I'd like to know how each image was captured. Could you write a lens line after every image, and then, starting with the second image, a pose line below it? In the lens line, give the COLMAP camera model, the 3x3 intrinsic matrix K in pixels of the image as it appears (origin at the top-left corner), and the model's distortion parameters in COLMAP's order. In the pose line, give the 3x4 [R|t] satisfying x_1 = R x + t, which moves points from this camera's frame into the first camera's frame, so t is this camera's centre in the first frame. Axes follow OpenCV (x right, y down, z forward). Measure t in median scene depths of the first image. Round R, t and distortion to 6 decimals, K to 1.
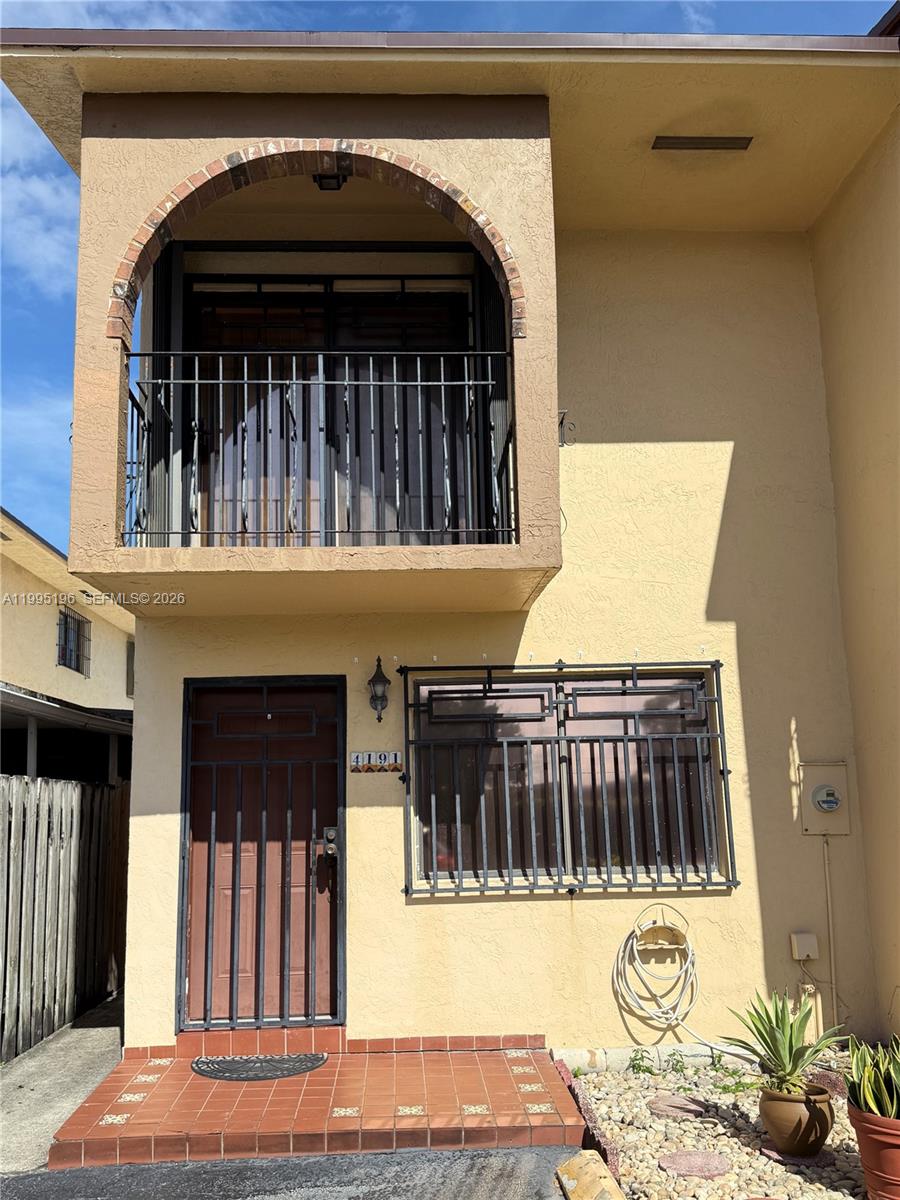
lens RADIAL K [[984.7, 0, 440.2], [0, 984.7, 663.1], [0, 0, 1]] dist [0.137517, -0.268036]
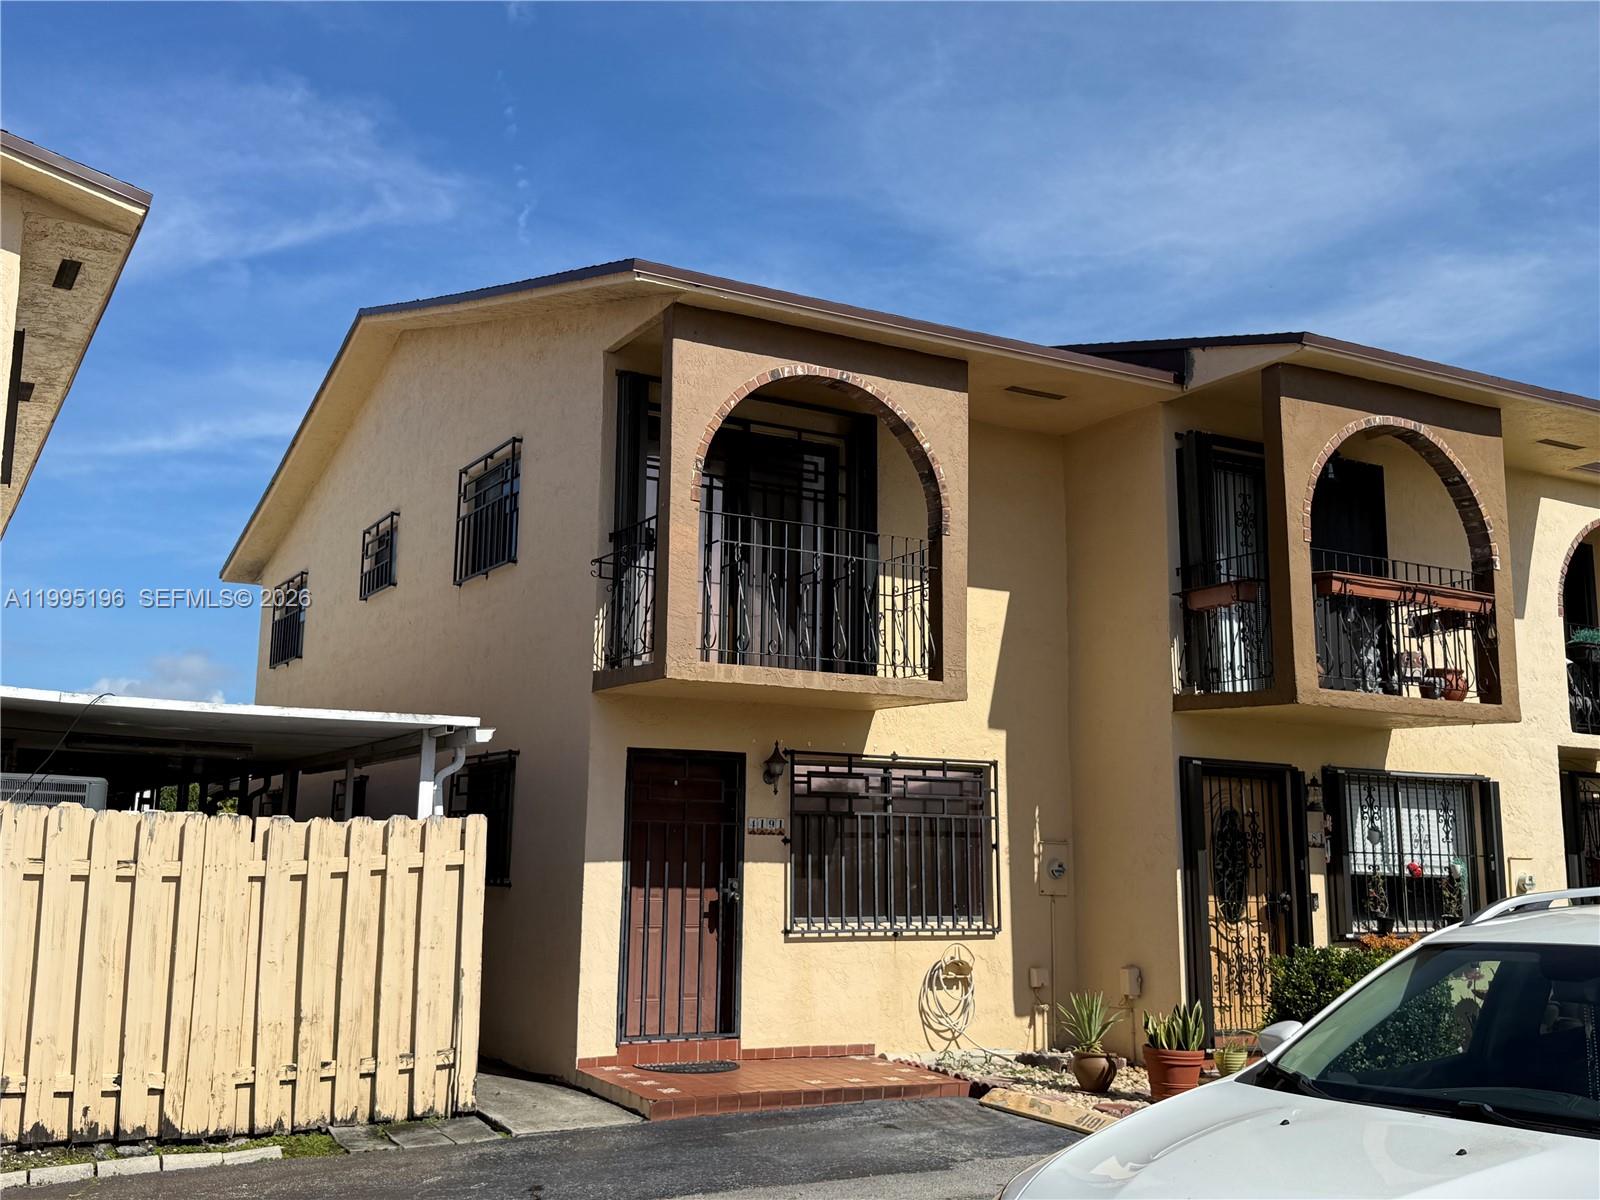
lens RADIAL K [[1594.5, 0, 804.8], [0, 1594.5, 578.8], [0, 0, 1]] dist [0.110817, -0.013788]
pose [[0.883666, 0.116404, 0.453414, -0.969120], [-0.099445, 0.993162, -0.061162, -0.090126], [-0.457432, 0.008957, 0.889199, -0.804662]]
